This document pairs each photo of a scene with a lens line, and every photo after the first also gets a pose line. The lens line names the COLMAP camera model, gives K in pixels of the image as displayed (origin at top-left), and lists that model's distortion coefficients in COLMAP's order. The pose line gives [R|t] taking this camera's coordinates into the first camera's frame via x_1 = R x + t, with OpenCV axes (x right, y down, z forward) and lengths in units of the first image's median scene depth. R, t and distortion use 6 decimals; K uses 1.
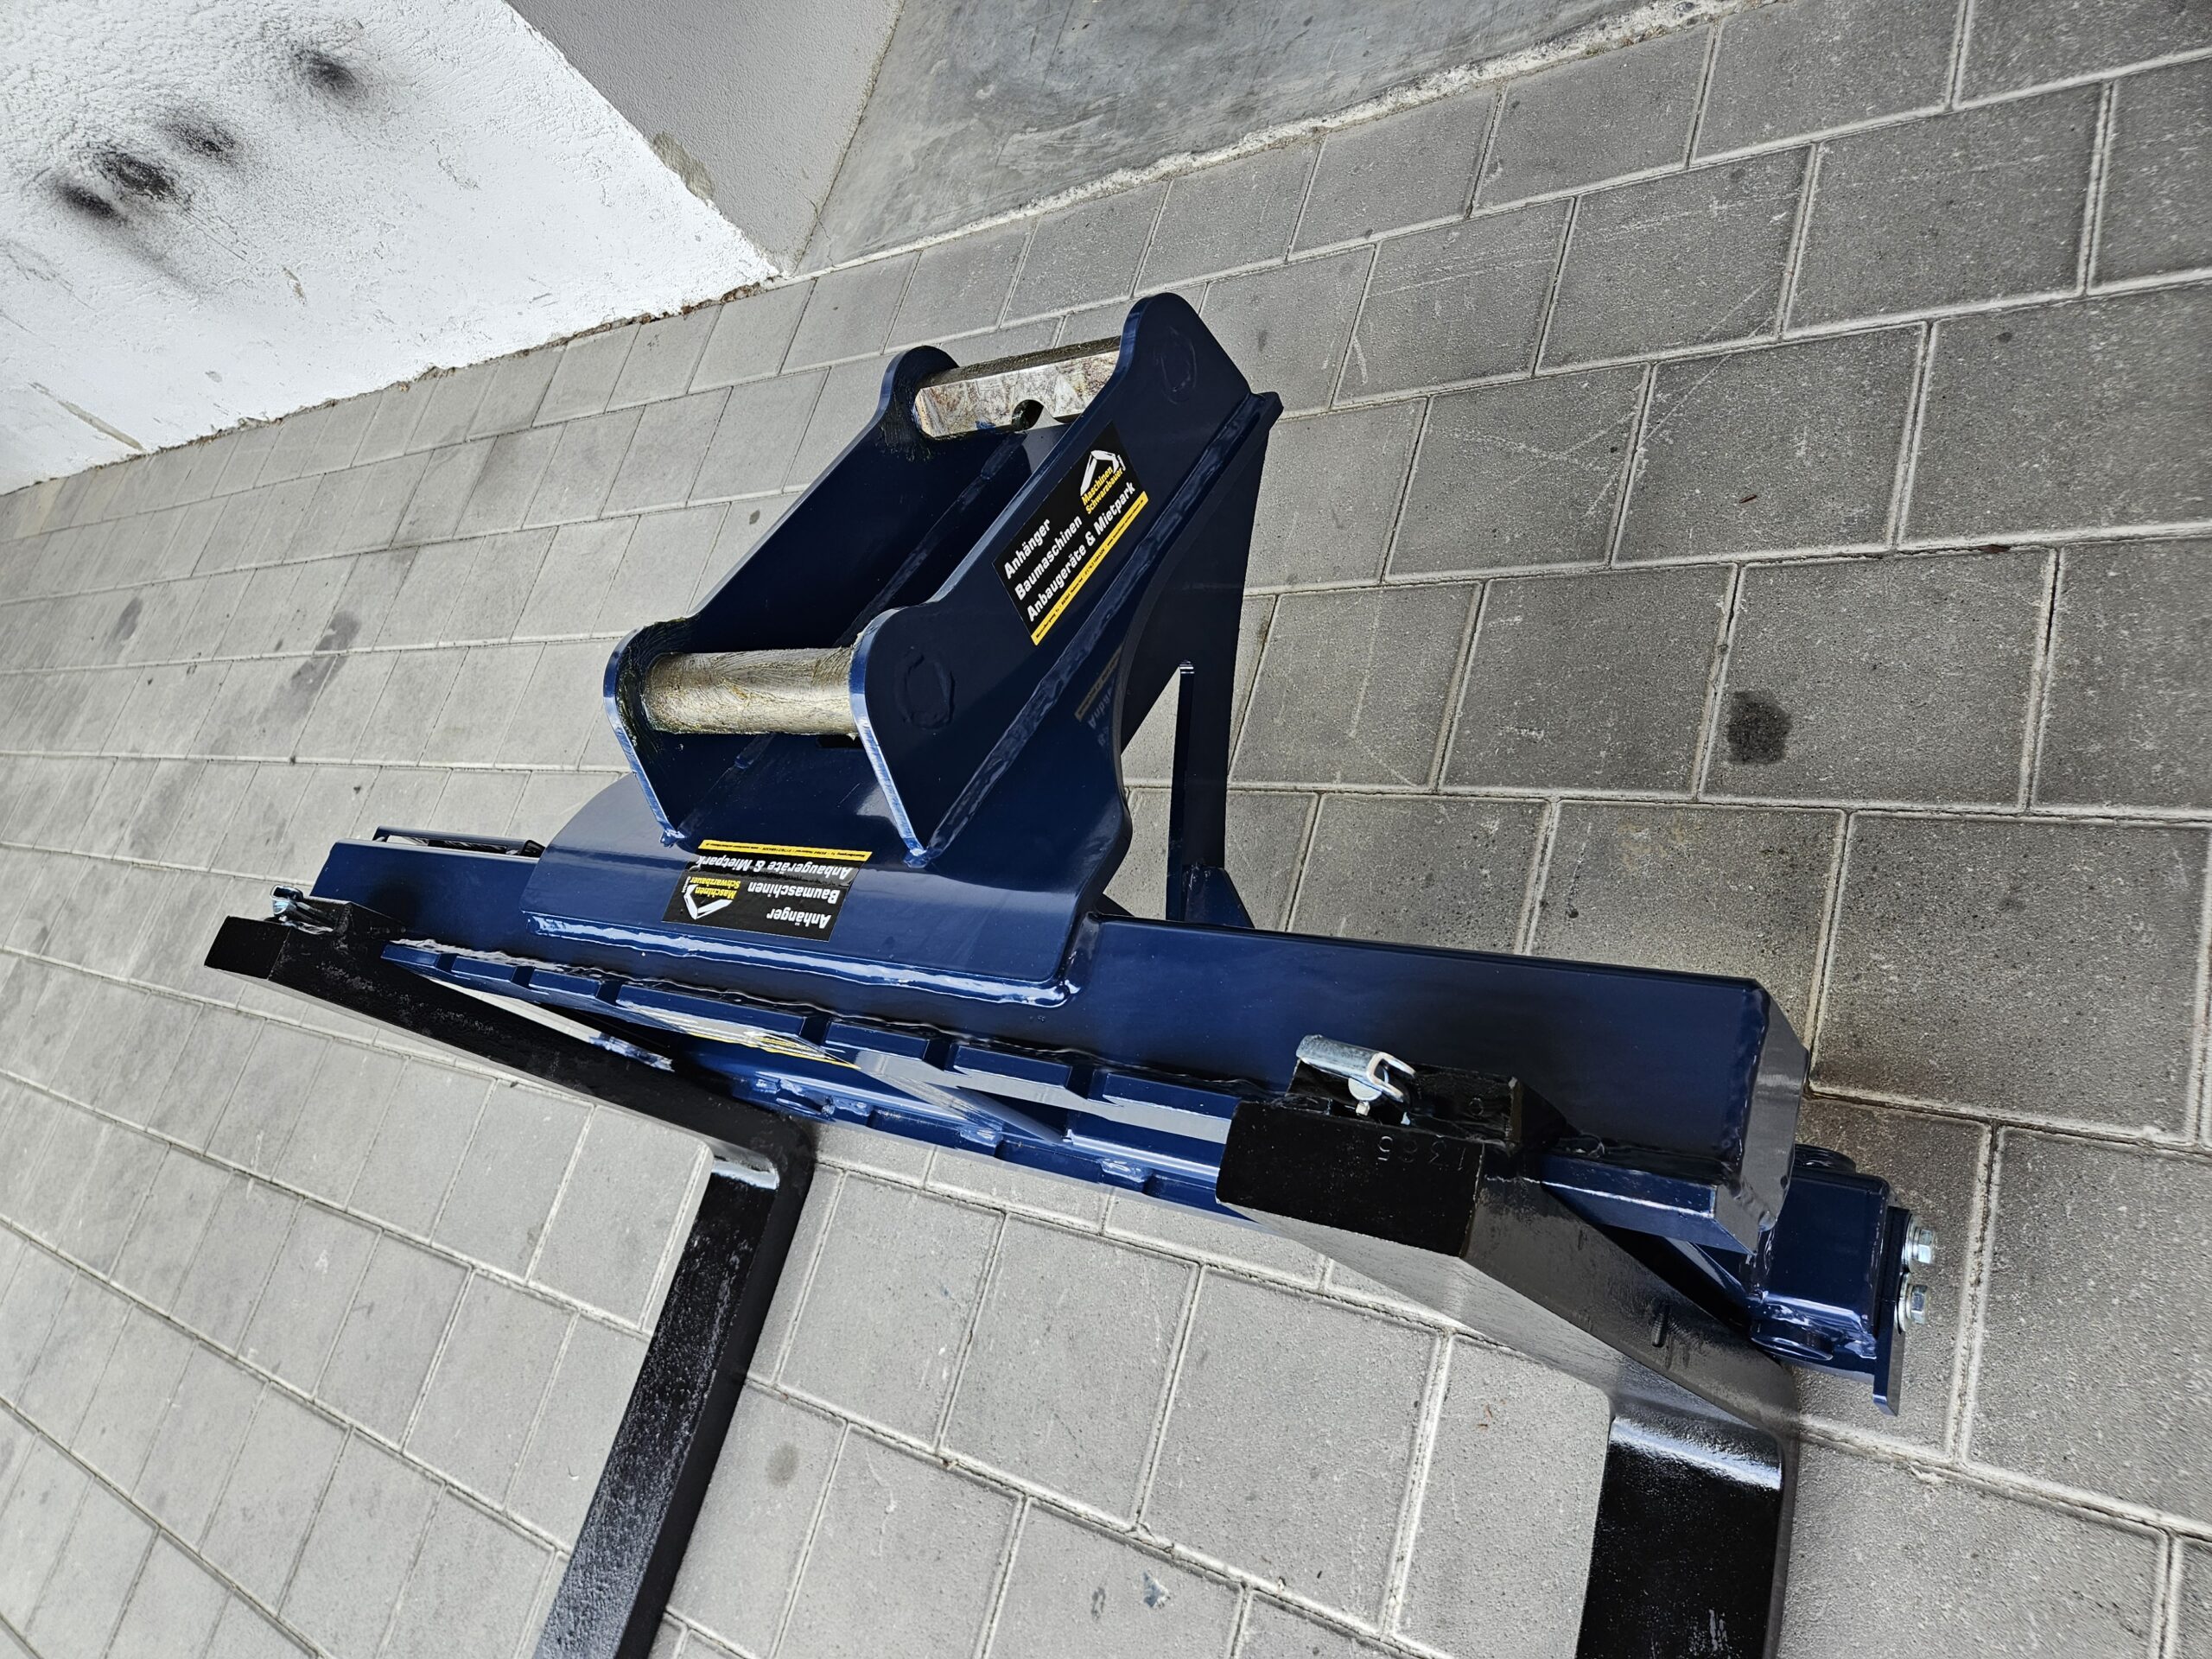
lens RADIAL K [[1486.6, 0, 1075.5], [0, 1486.6, 847.7], [0, 0, 1]] dist [0.067454, -0.060442]
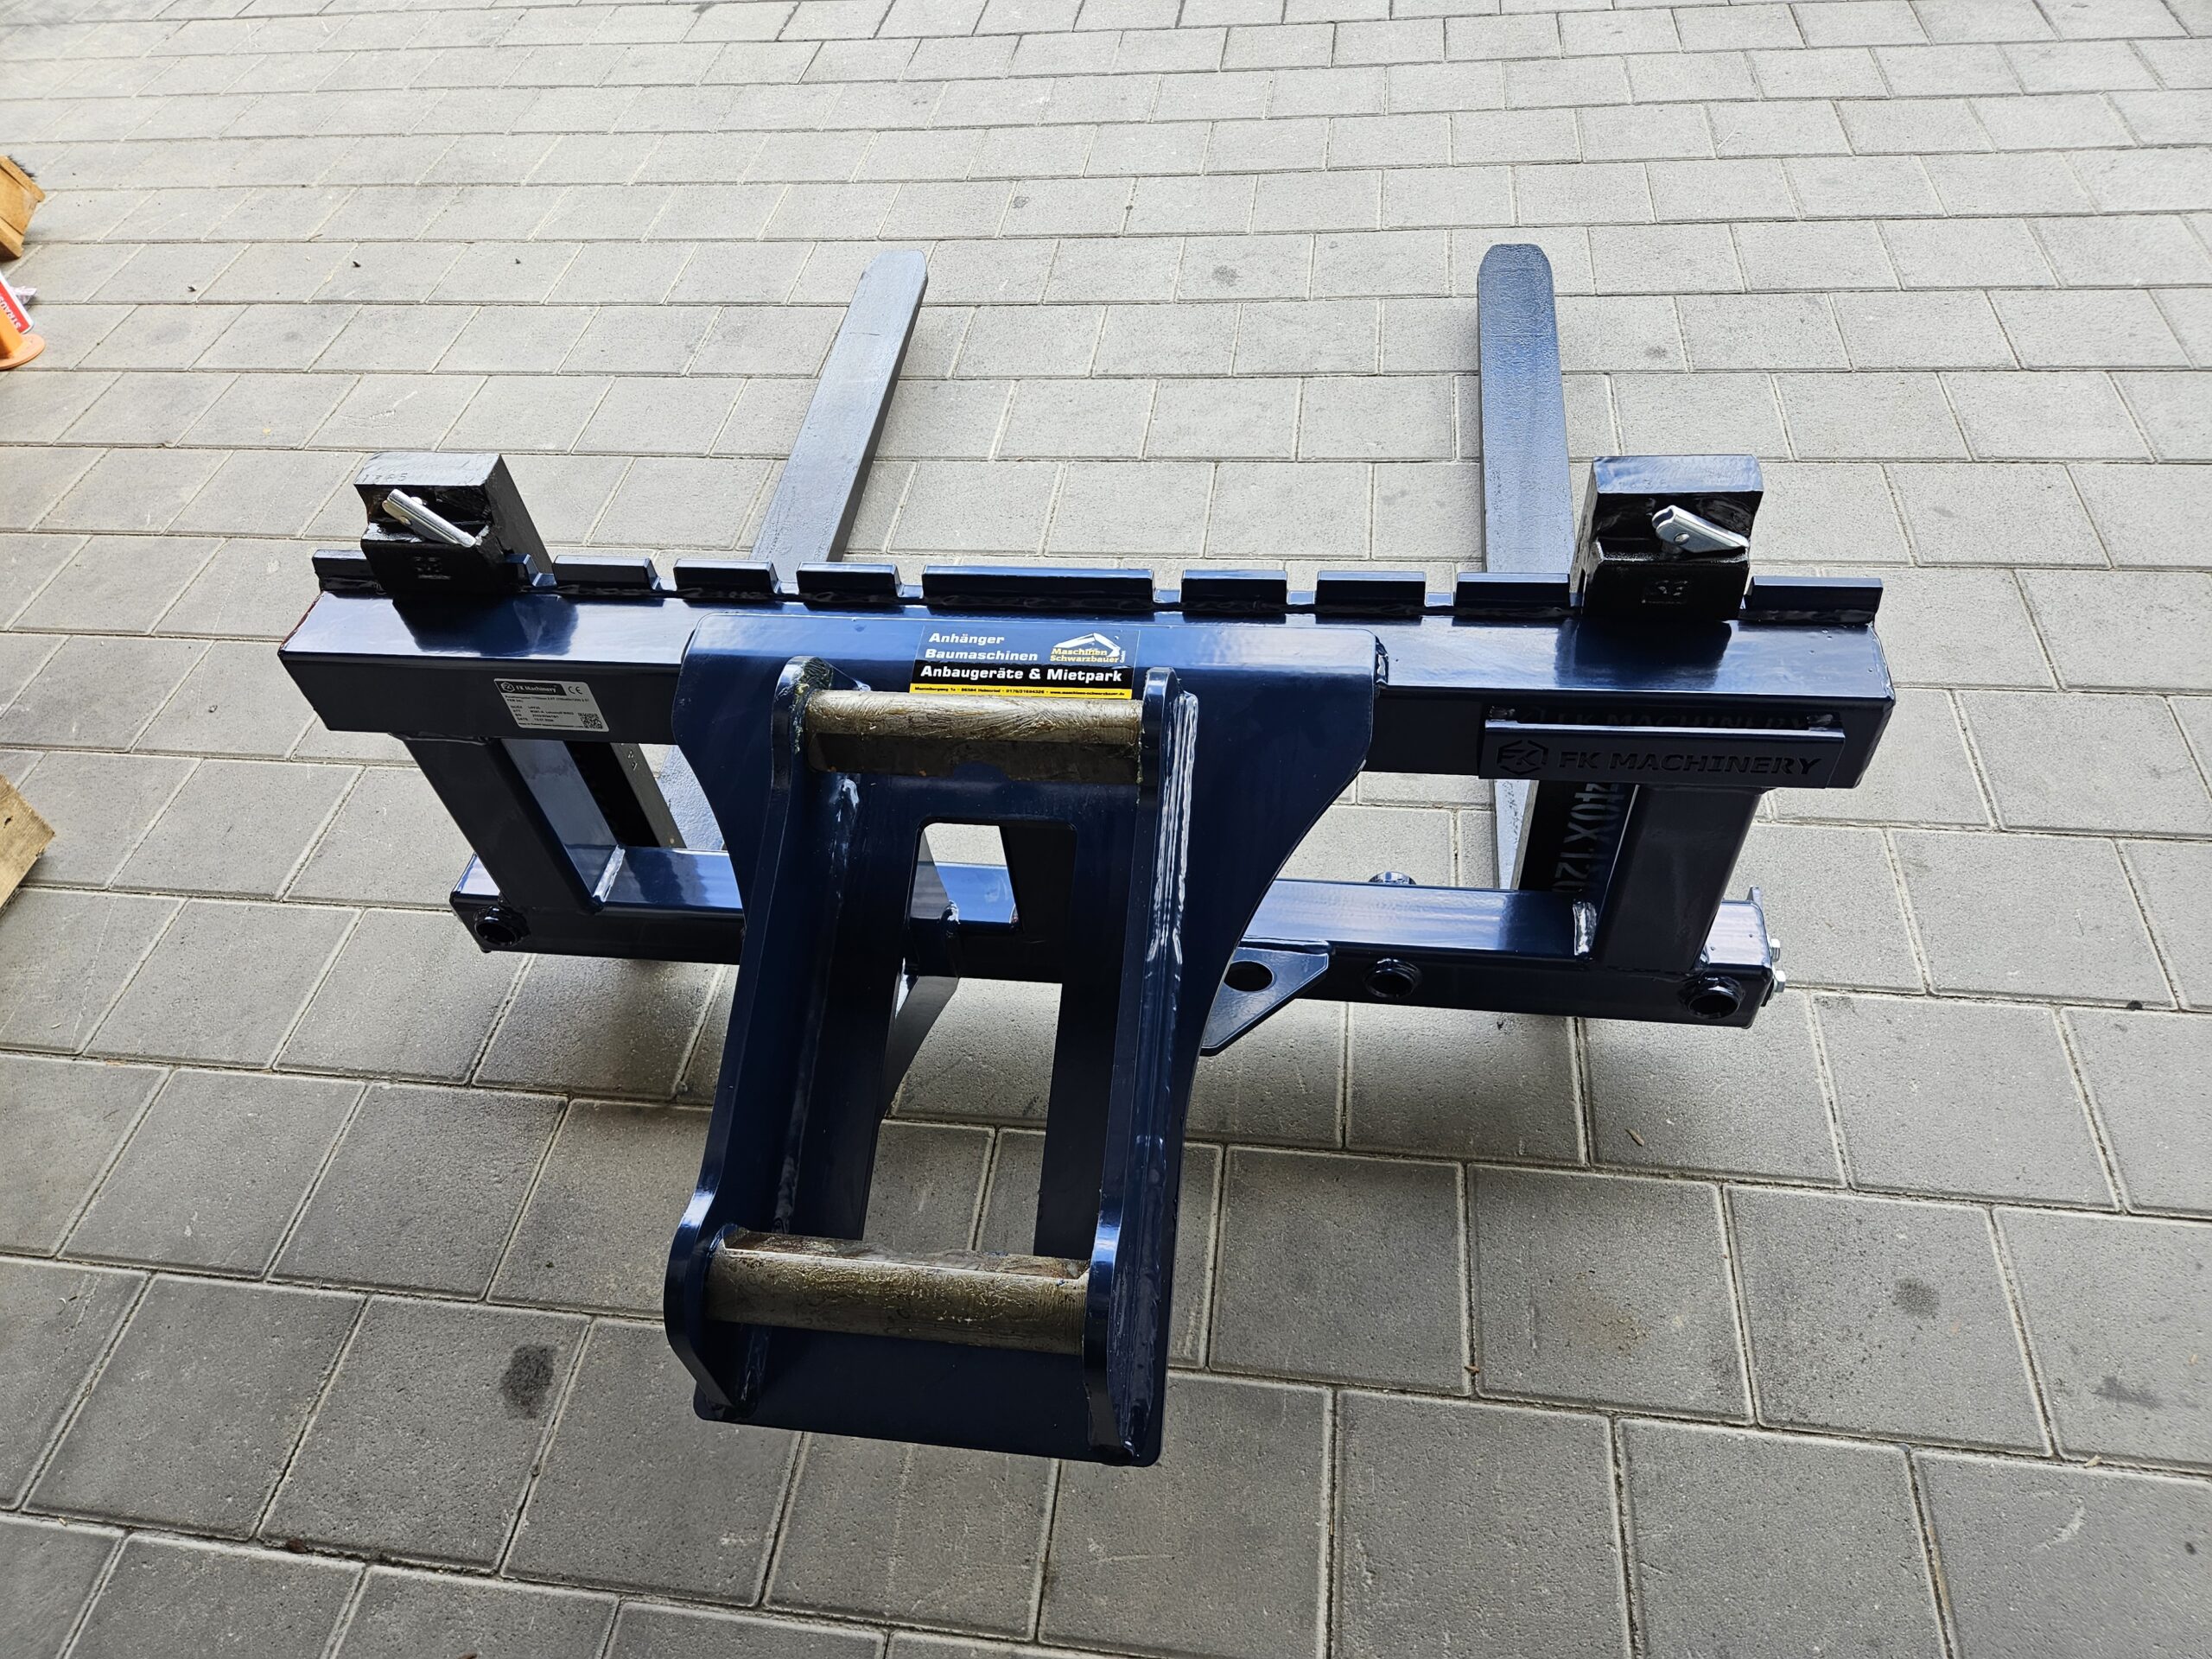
lens RADIAL K [[1484.5, 0, 1095.5], [0, 1484.5, 862.2], [0, 0, 1]] dist [0.069667, -0.059541]
pose [[-0.763808, 0.534801, 0.361365, -0.488205], [0.107390, -0.446768, 0.888181, -0.877627], [0.636447, 0.717207, 0.283813, 0.698012]]
